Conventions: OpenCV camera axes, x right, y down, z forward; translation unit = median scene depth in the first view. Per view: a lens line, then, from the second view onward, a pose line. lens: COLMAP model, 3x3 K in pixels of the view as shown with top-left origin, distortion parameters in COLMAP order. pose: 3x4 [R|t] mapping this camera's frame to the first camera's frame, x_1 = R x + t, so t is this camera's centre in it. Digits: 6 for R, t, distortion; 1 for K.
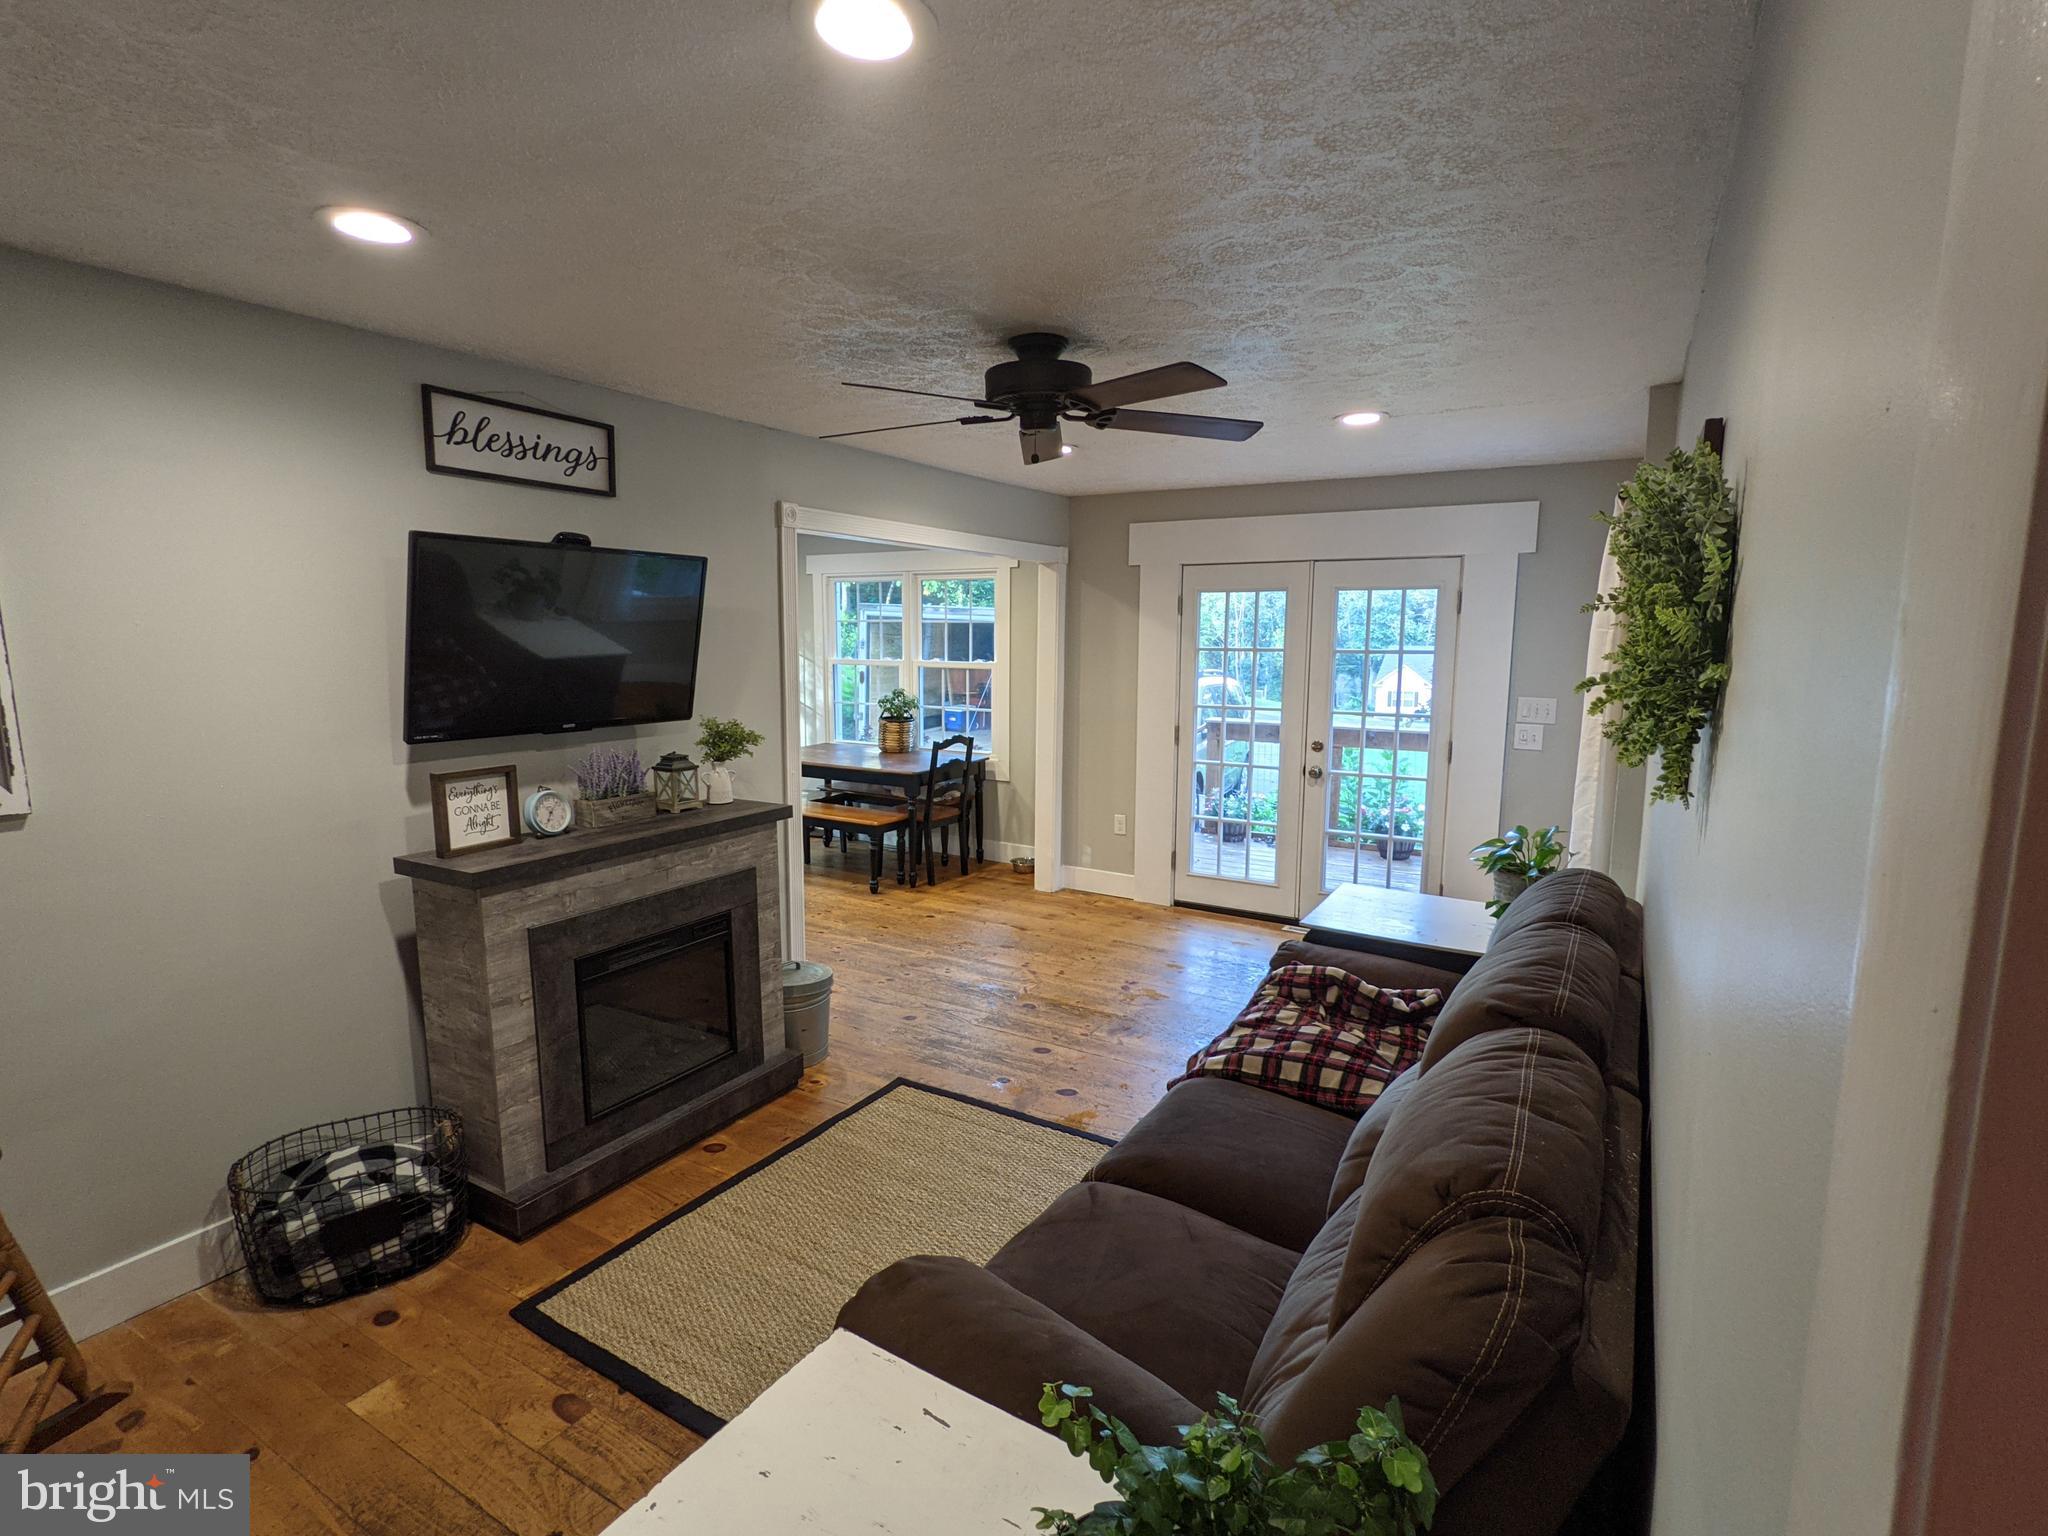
lens RADIAL K [[984.8, 0, 1029.5], [0, 984.8, 773.6], [0, 0, 1]] dist [-0.000672, -0.000417]
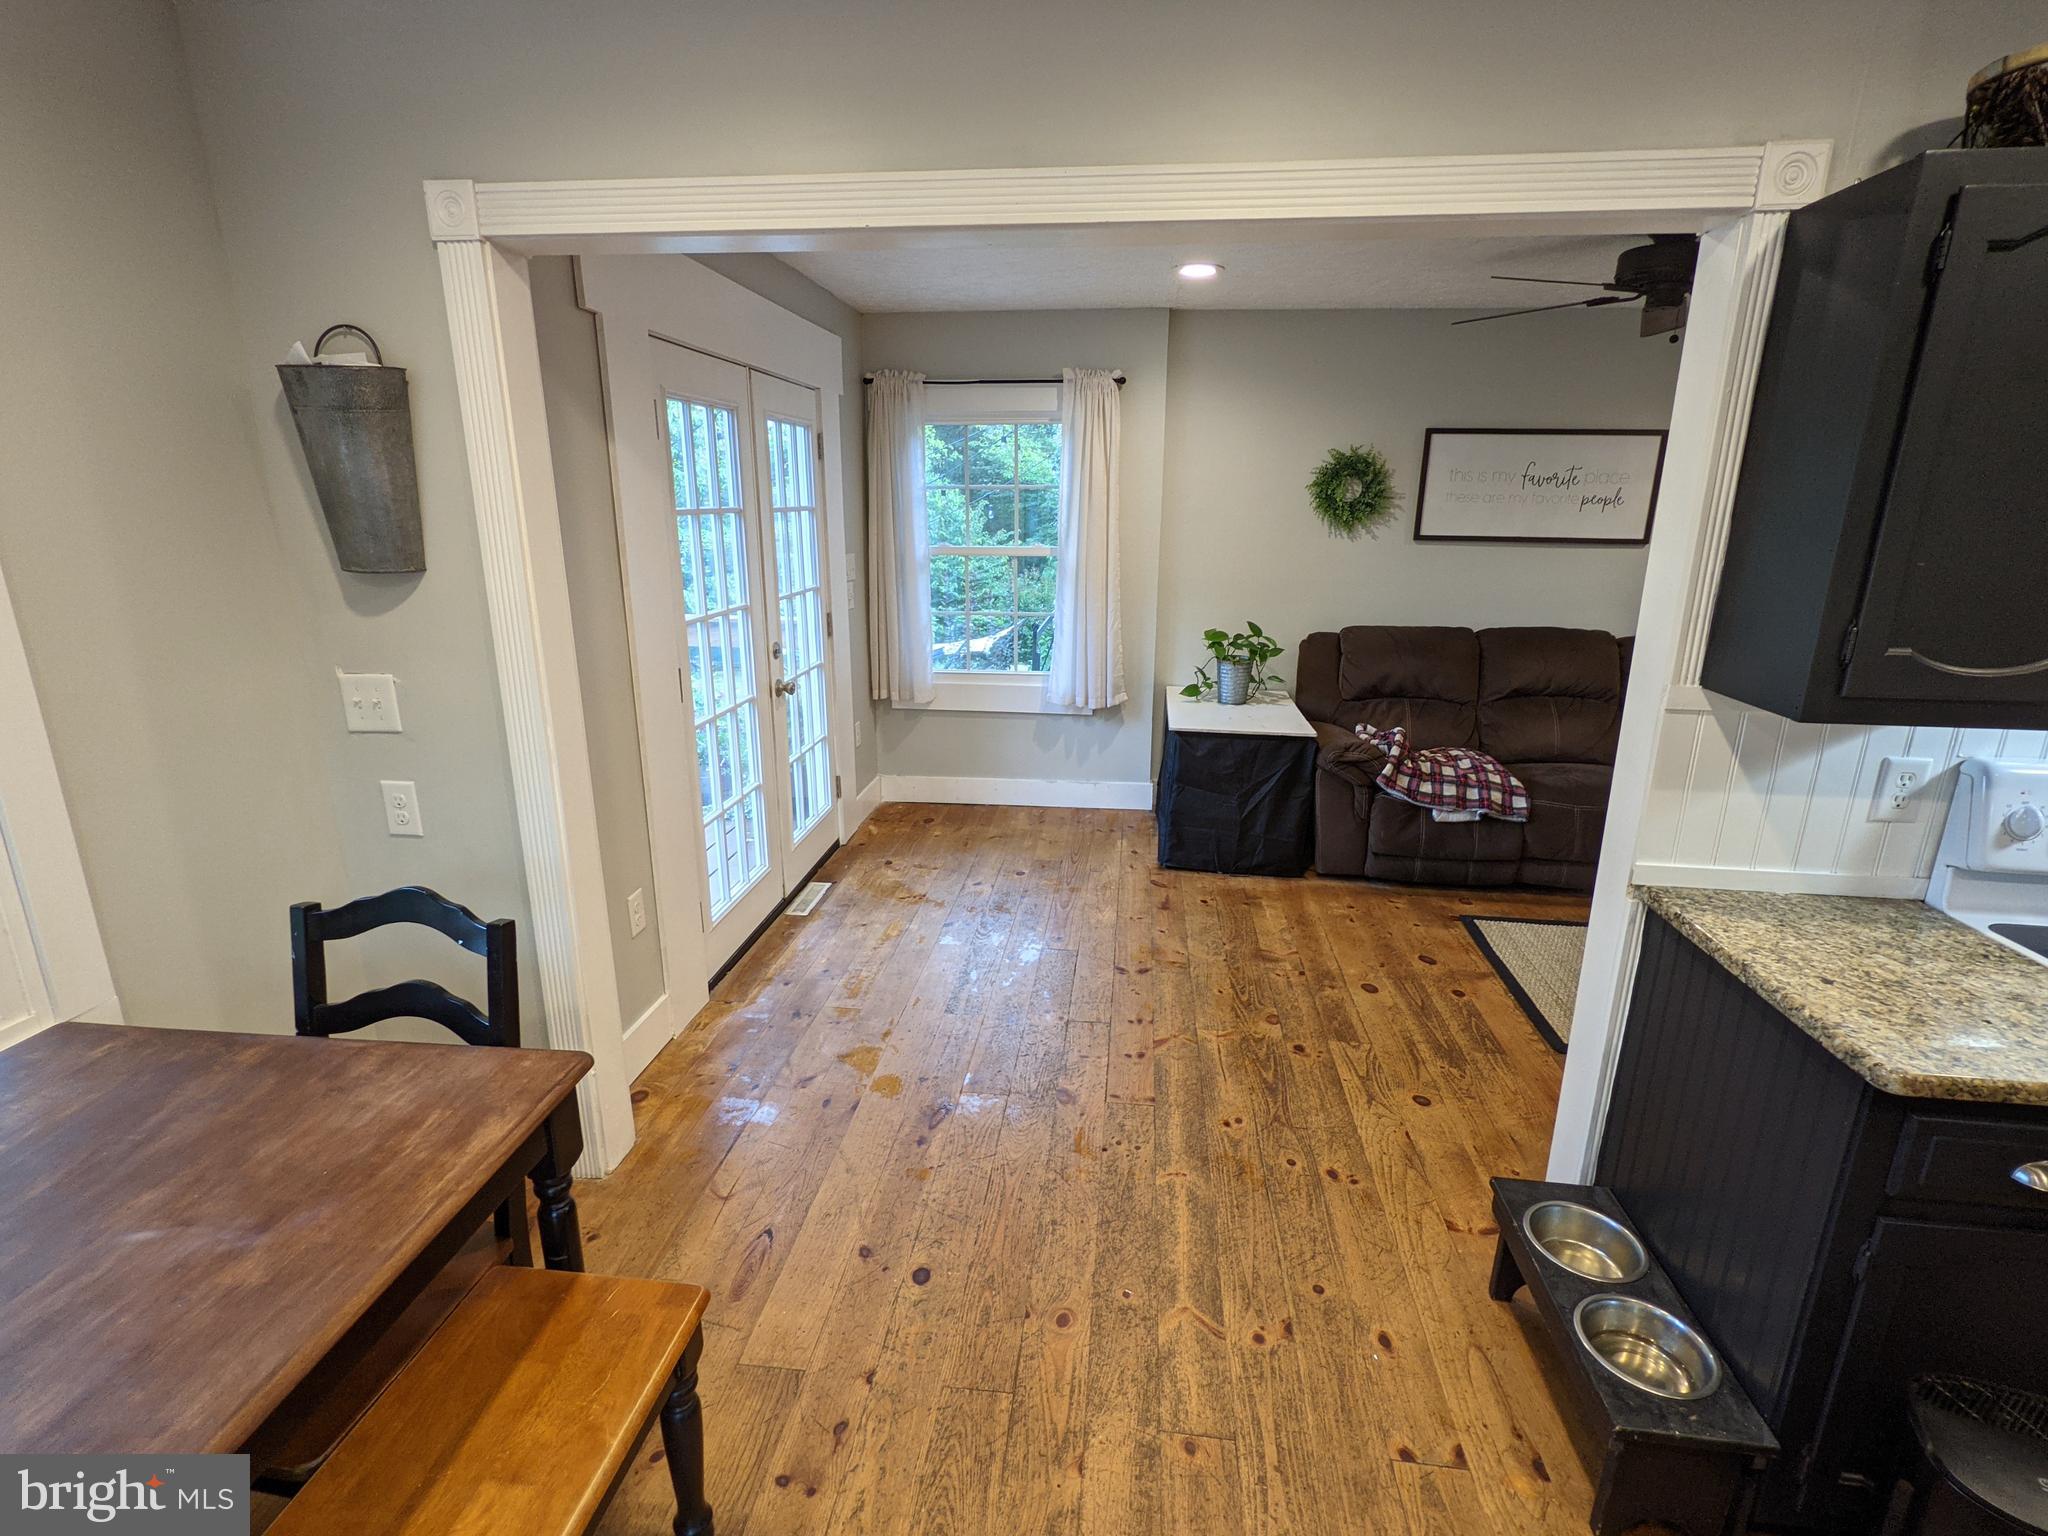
lens RADIAL K [[984.8, 0, 1029.5], [0, 984.8, 773.6], [0, 0, 1]] dist [-0.000672, -0.000417]
pose [[-0.410243, -0.259089, 0.874399, -0.468648], [0.118127, 0.935622, 0.332652, -0.178493], [-0.904293, 0.239758, -0.353227, 1.253853]]
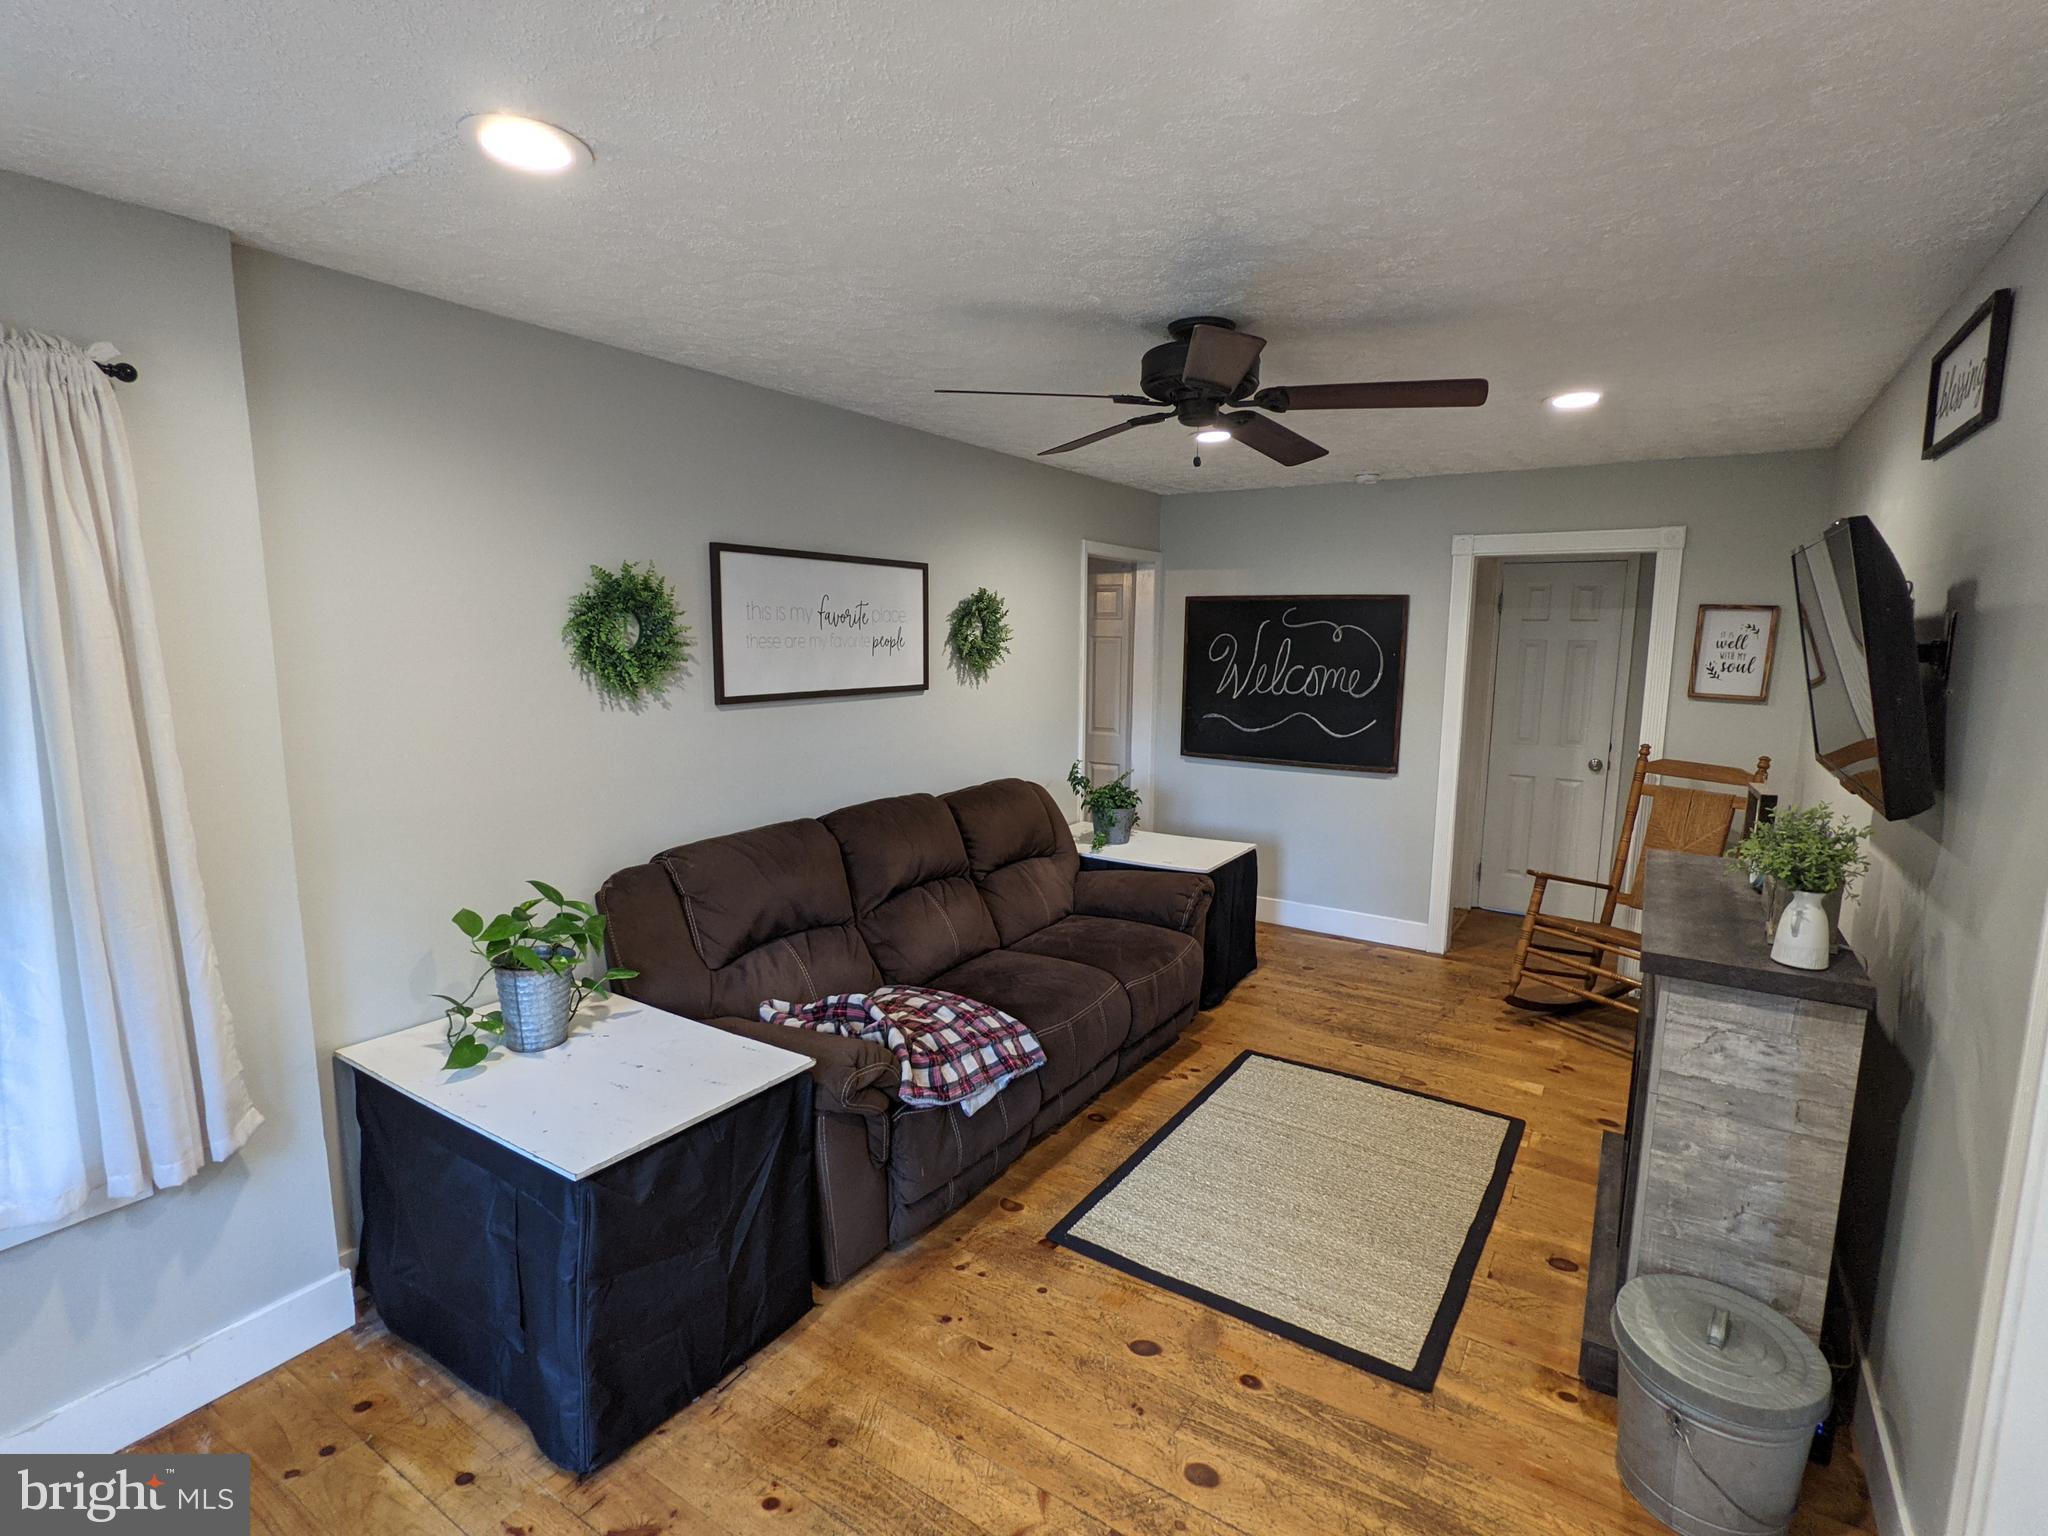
lens RADIAL K [[984.8, 0, 1029.5], [0, 984.8, 773.6], [0, 0, 1]] dist [-0.000672, -0.000417]
pose [[-0.999106, -0.019714, 0.037398, 0.073130], [-0.008138, 0.957761, 0.287449, -0.170504], [-0.041486, 0.286888, -0.957065, 1.133284]]
